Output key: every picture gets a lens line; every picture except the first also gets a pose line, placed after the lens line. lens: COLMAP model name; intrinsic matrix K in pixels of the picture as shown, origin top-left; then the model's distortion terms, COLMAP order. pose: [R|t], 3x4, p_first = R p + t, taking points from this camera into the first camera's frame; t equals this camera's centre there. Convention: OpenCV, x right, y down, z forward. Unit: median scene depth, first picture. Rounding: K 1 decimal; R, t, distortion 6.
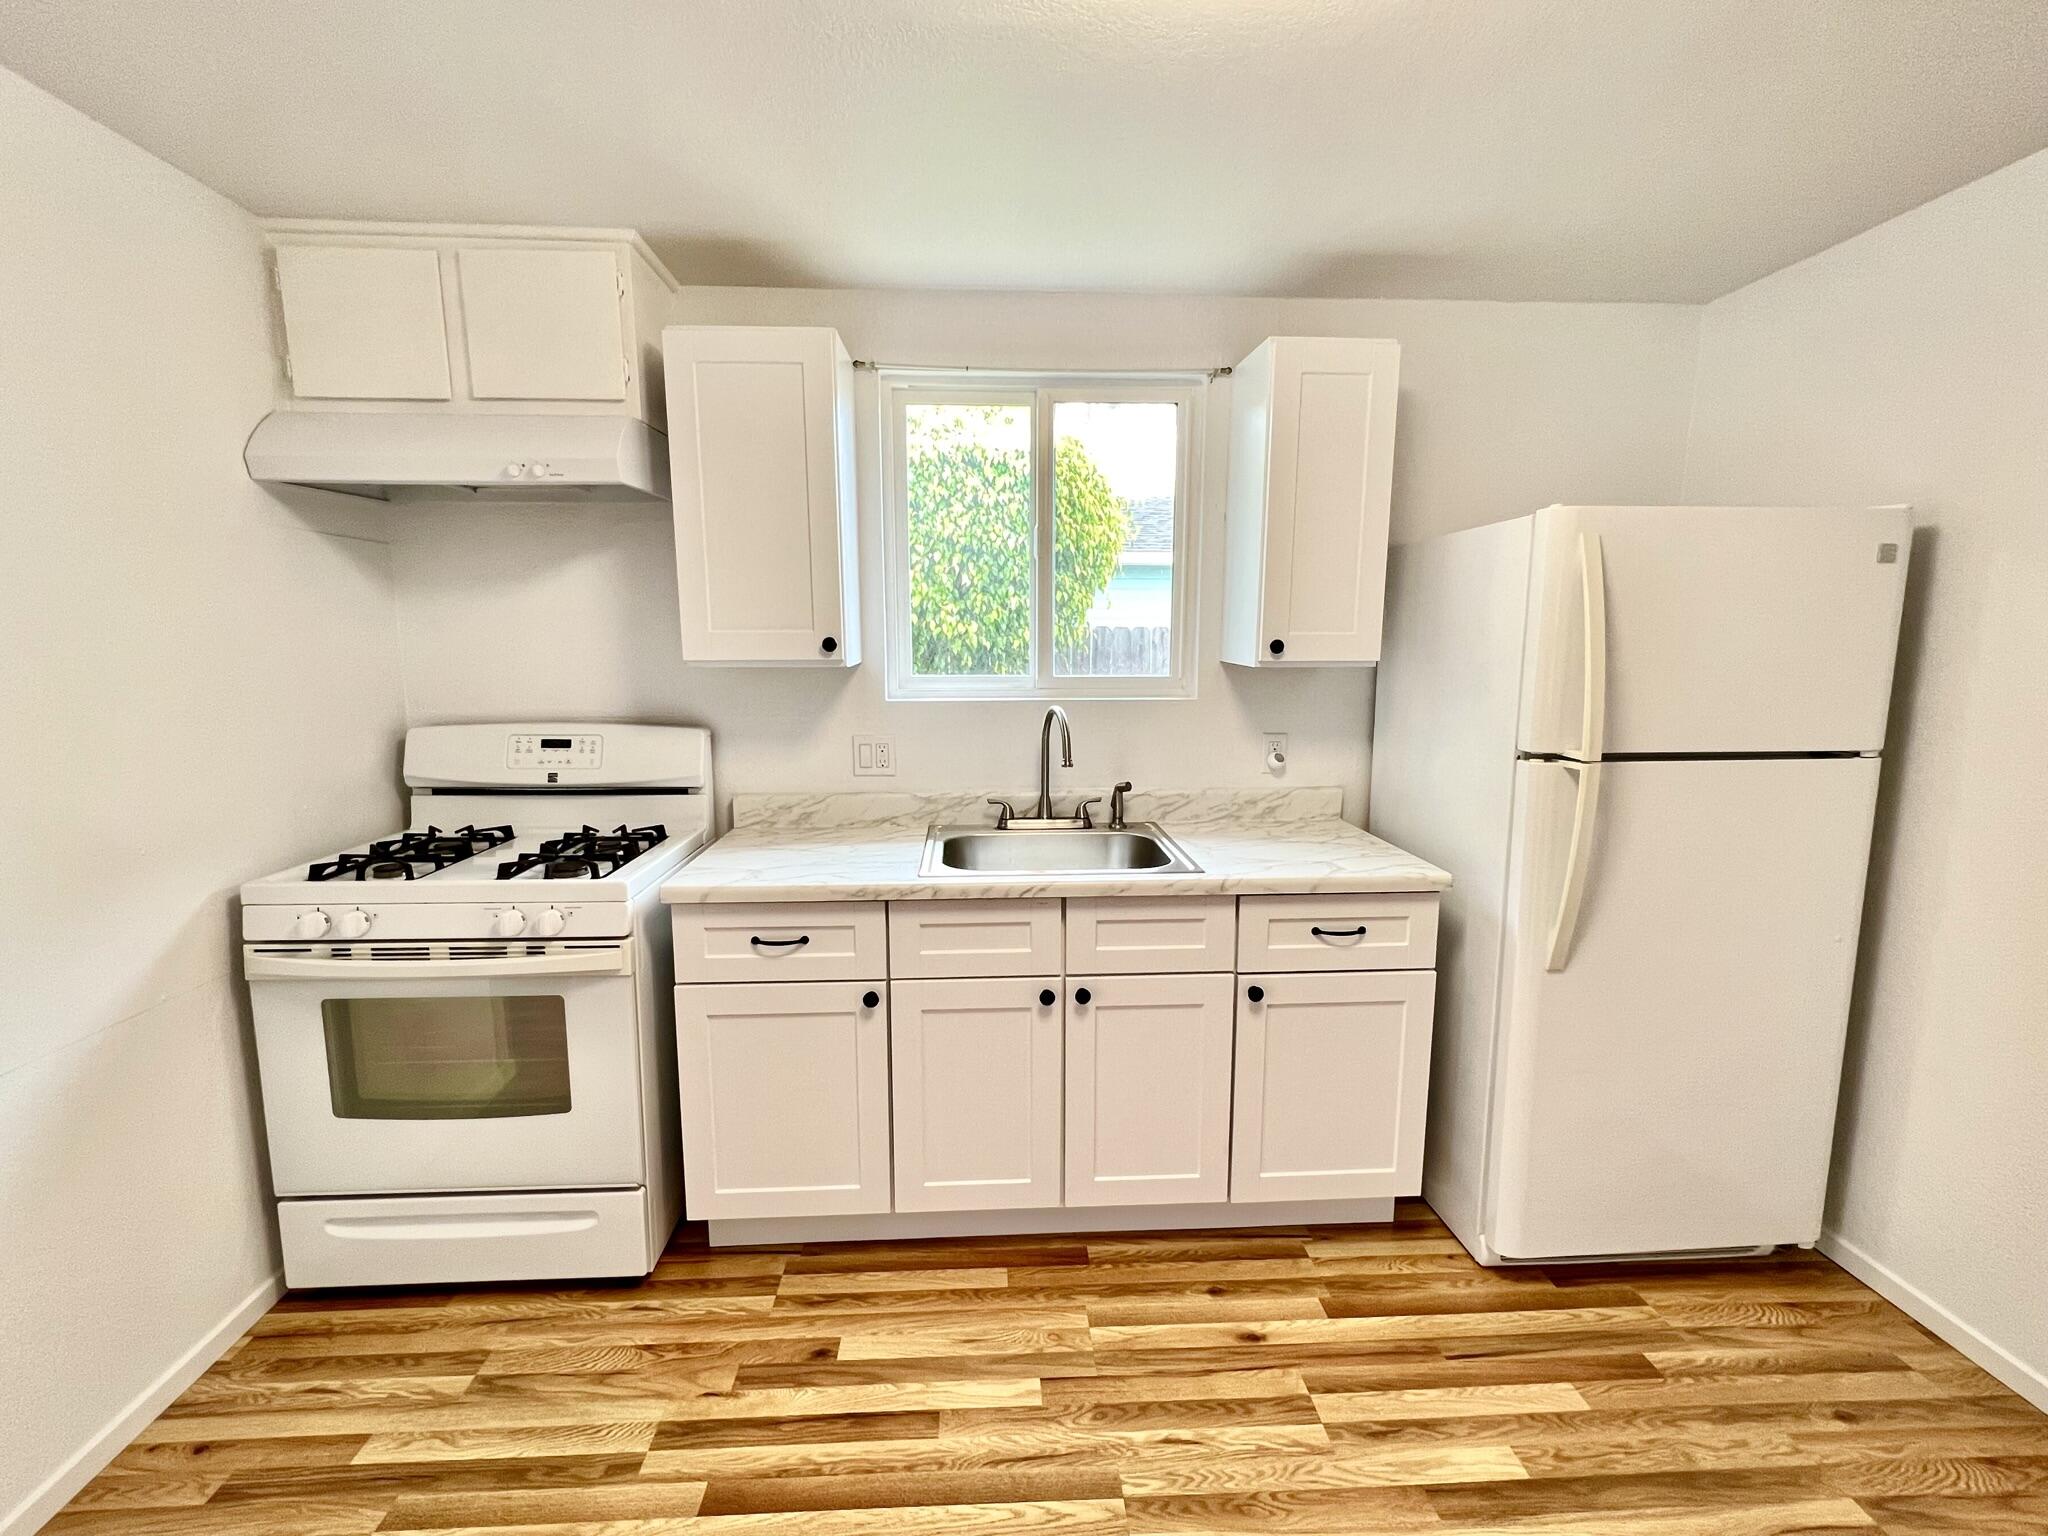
lens RADIAL K [[912.6, 0, 1017.0], [0, 912.6, 773.6], [0, 0, 1]] dist [-0.000485, 0.000559]
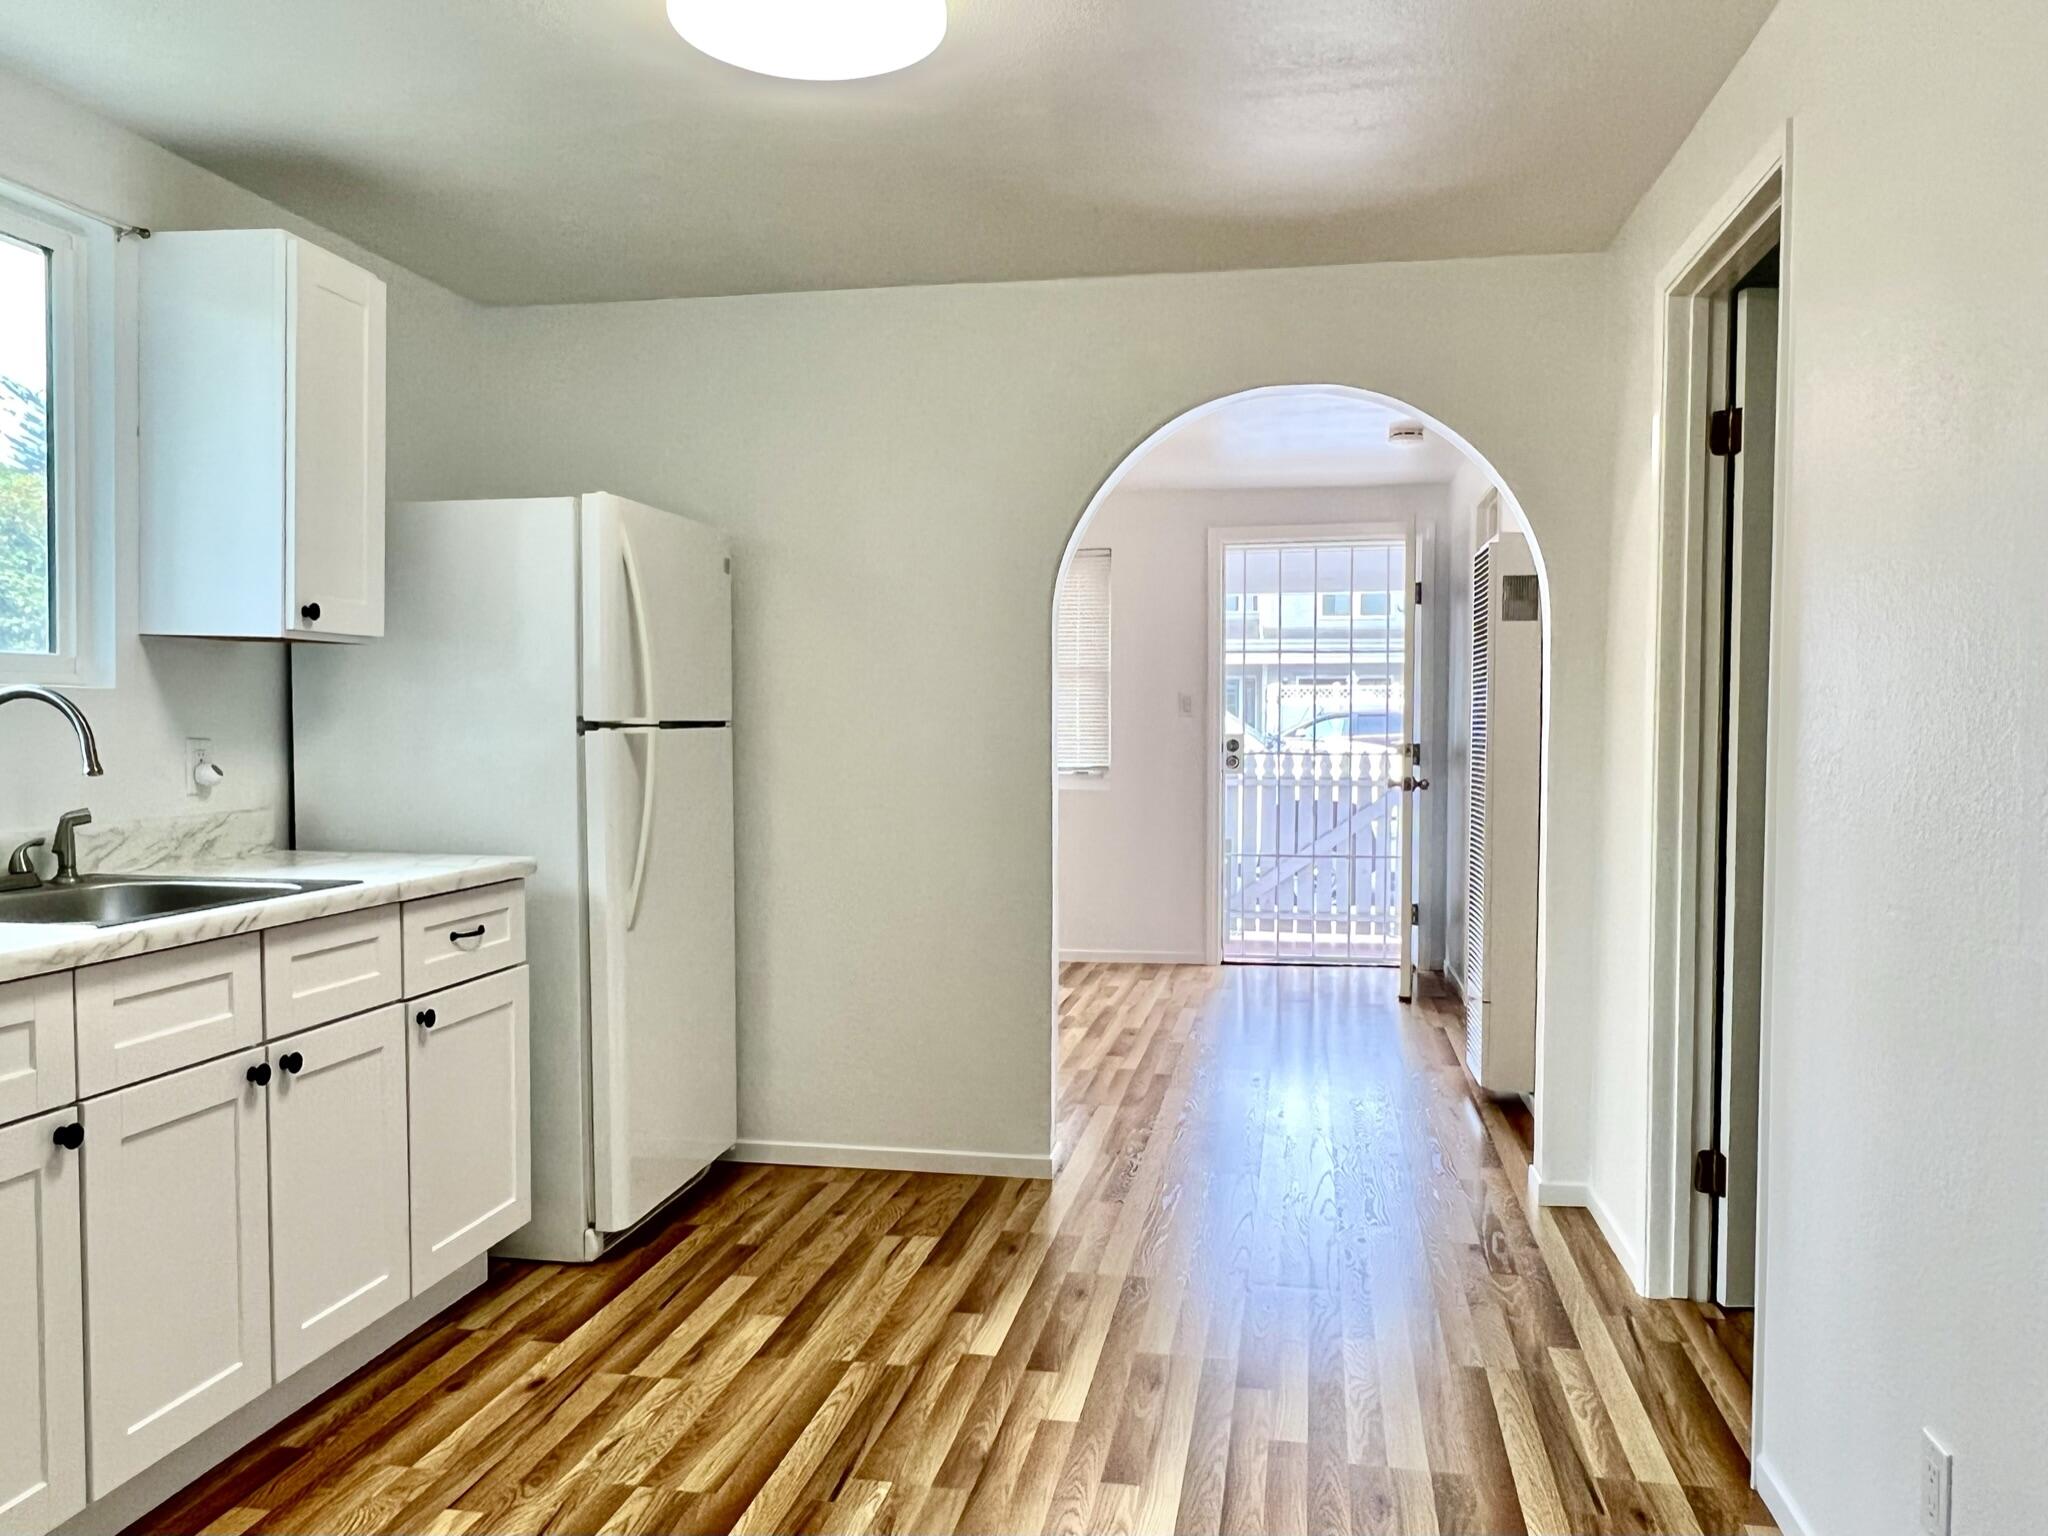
lens RADIAL K [[1542.4, 0, 1024.0], [0, 1542.4, 768.0], [0, 0, 1]] dist [-0.002926, -0.004702]
pose [[0.234308, -0.032536, 0.971618, -1.009870], [0.139096, 0.990279, -0.000382, 0.094727], [-0.962160, 0.135237, 0.236556, 0.115428]]
